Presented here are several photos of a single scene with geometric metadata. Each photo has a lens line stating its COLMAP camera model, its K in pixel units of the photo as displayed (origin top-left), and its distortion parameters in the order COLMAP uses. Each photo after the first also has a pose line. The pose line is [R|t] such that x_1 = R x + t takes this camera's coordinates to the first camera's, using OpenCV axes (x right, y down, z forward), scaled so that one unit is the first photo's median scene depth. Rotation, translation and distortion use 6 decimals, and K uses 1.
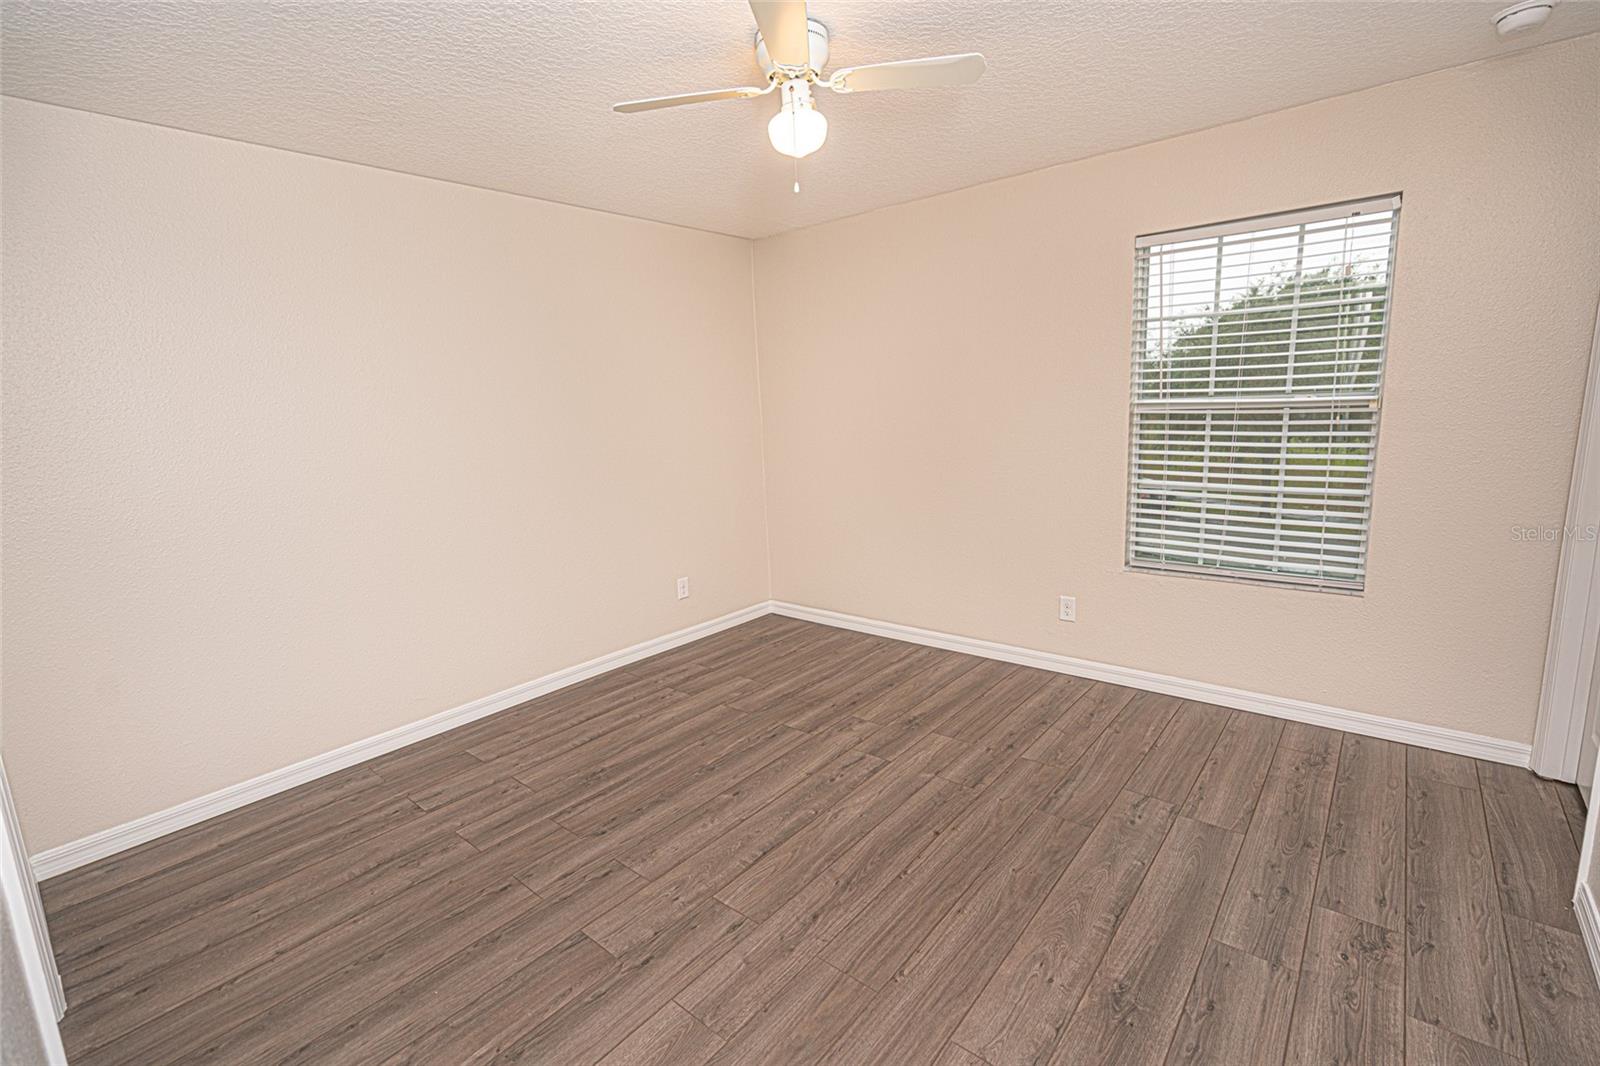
lens RADIAL K [[735.4, 0, 797.5], [0, 735.4, 532.9], [0, 0, 1]] dist [-0.011837, 0.003912]
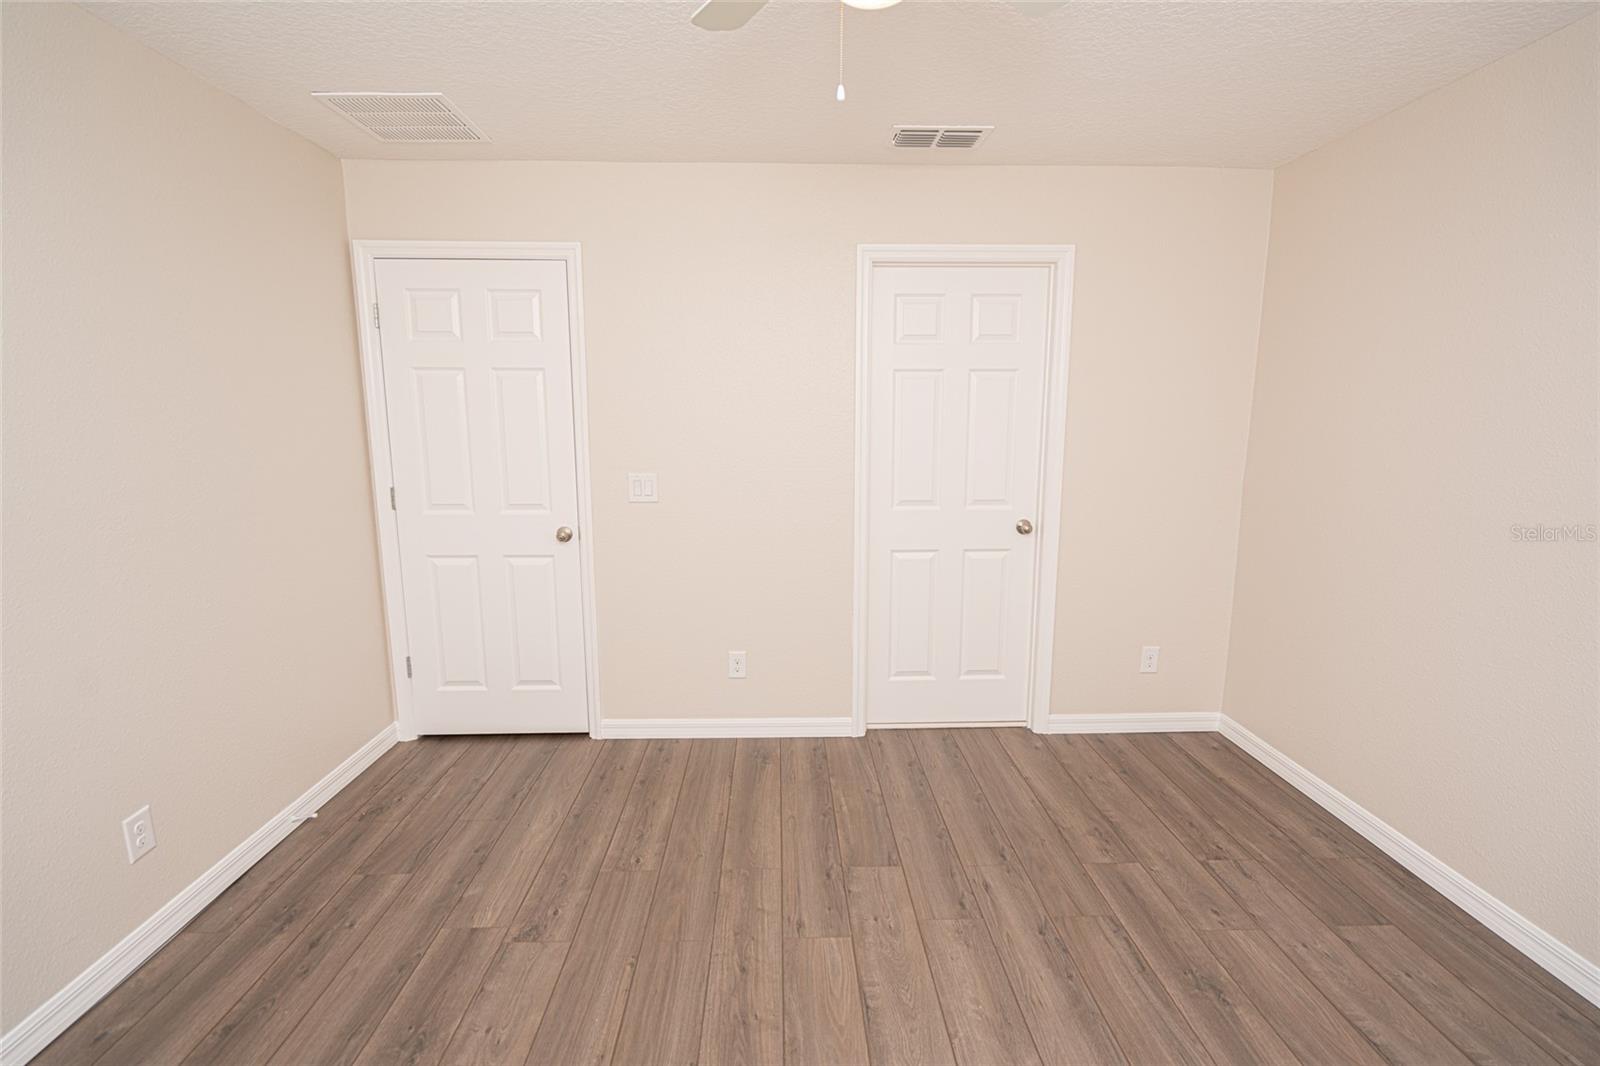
lens RADIAL K [[735.4, 0, 803.4], [0, 735.4, 528.7], [0, 0, 1]] dist [-0.011837, 0.003912]
pose [[-0.749594, 0.148616, -0.644997, 0.484460], [-0.082572, 0.945858, 0.313901, -0.313353], [0.656727, 0.288557, -0.696738, 1.523715]]
